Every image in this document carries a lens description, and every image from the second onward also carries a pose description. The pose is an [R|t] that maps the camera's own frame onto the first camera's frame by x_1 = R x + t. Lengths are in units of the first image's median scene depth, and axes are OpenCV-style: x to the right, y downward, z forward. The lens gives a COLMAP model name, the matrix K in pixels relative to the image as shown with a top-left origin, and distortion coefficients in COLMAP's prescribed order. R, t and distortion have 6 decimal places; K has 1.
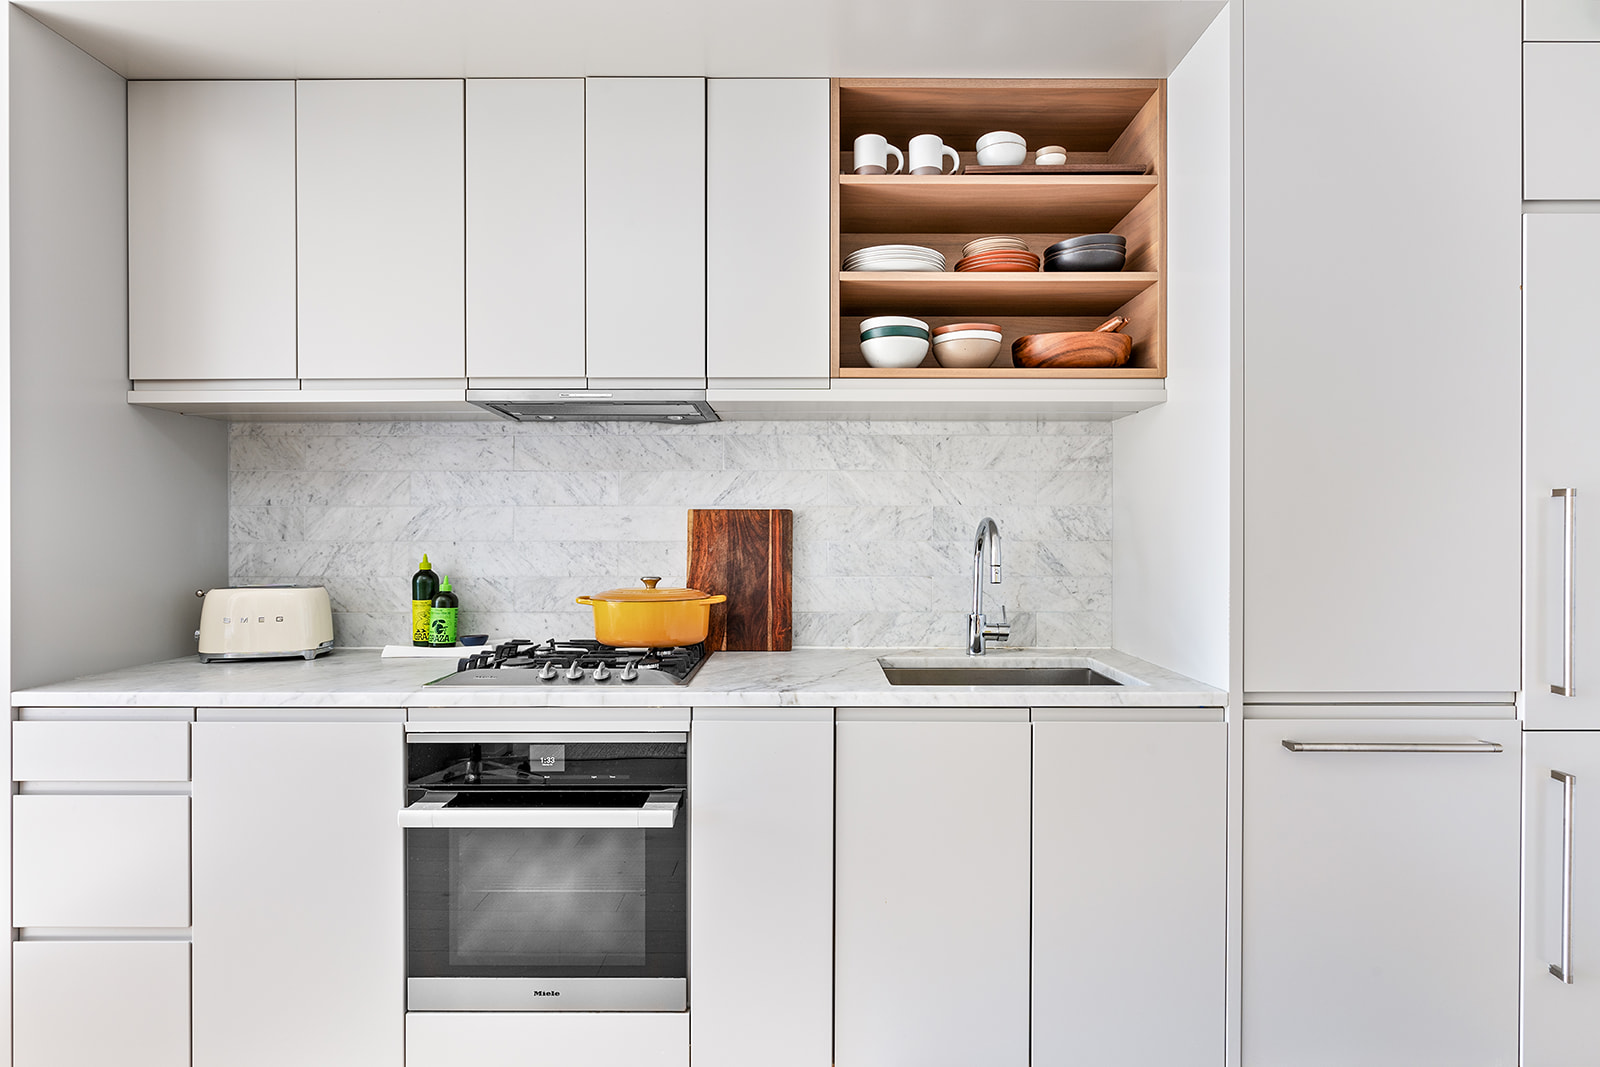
lens RADIAL K [[792.9, 0, 800.0], [0, 792.9, 532.9], [0, 0, 1]] dist [0.009496, 0.000511]
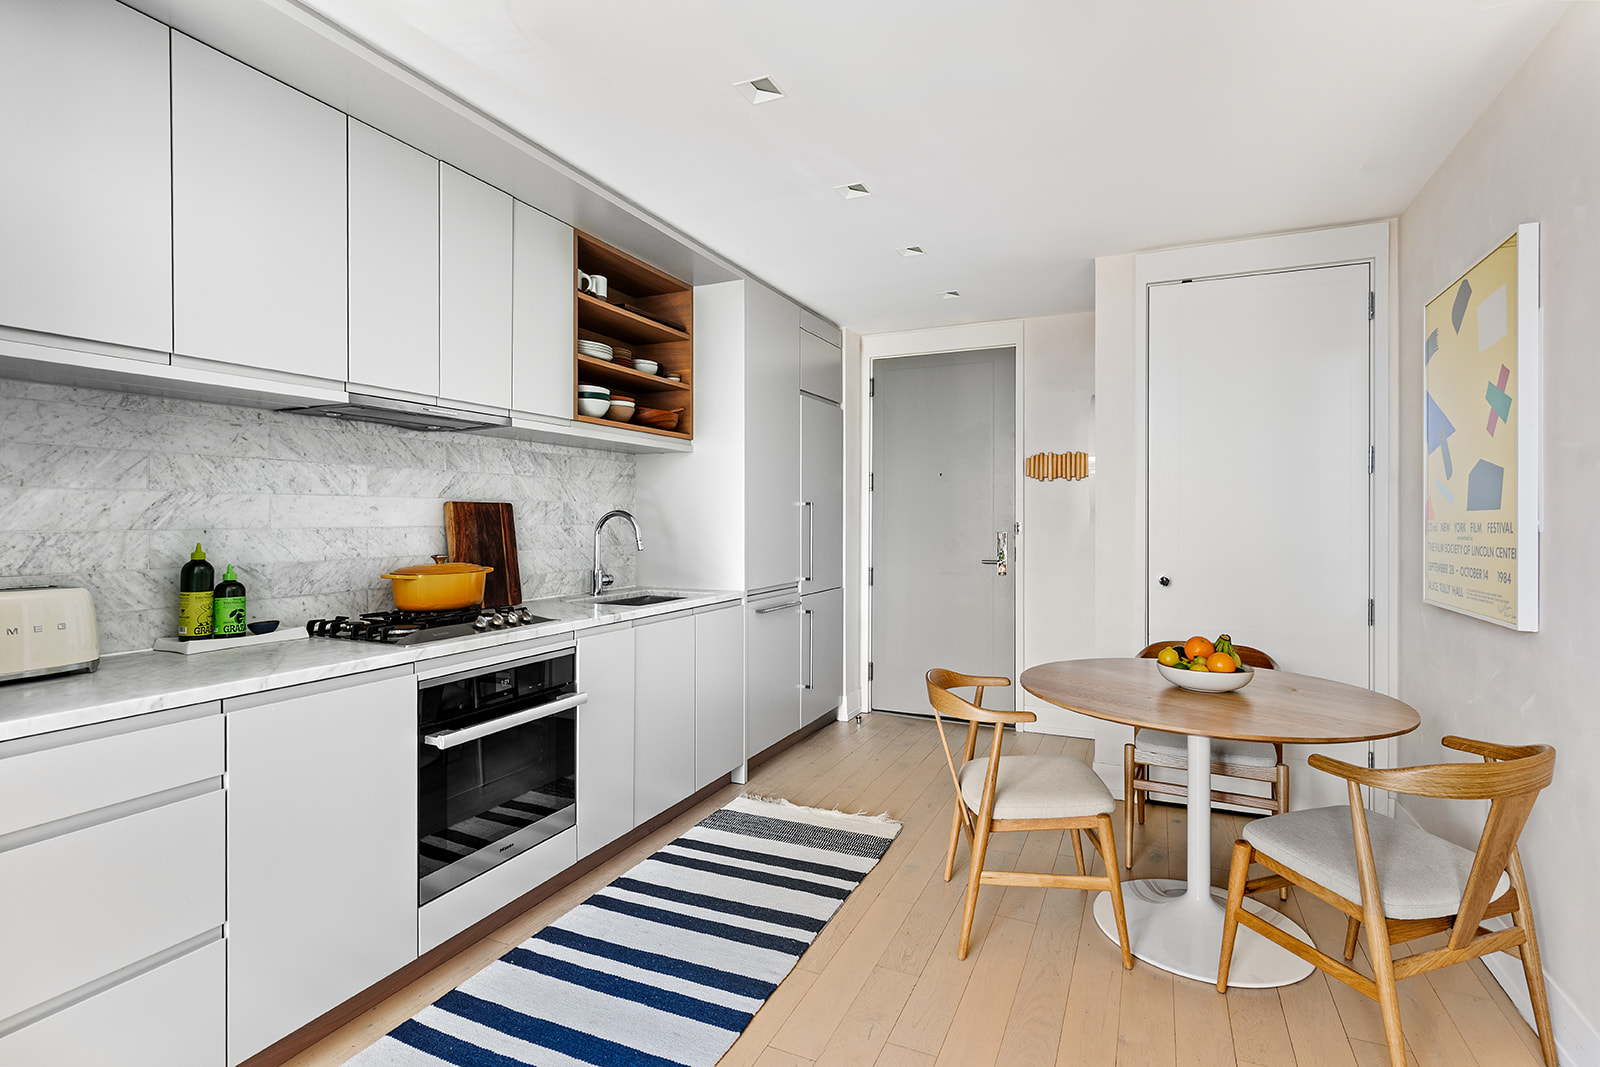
lens RADIAL K [[770.3, 0, 803.7], [0, 770.3, 526.9], [0, 0, 1]] dist [0.023147, 0.000382]
pose [[0.420201, -0.010467, 0.907371, -0.979637], [0.001120, 0.999939, 0.011016, -0.001702], [-0.907430, -0.003613, 0.420187, -0.037142]]
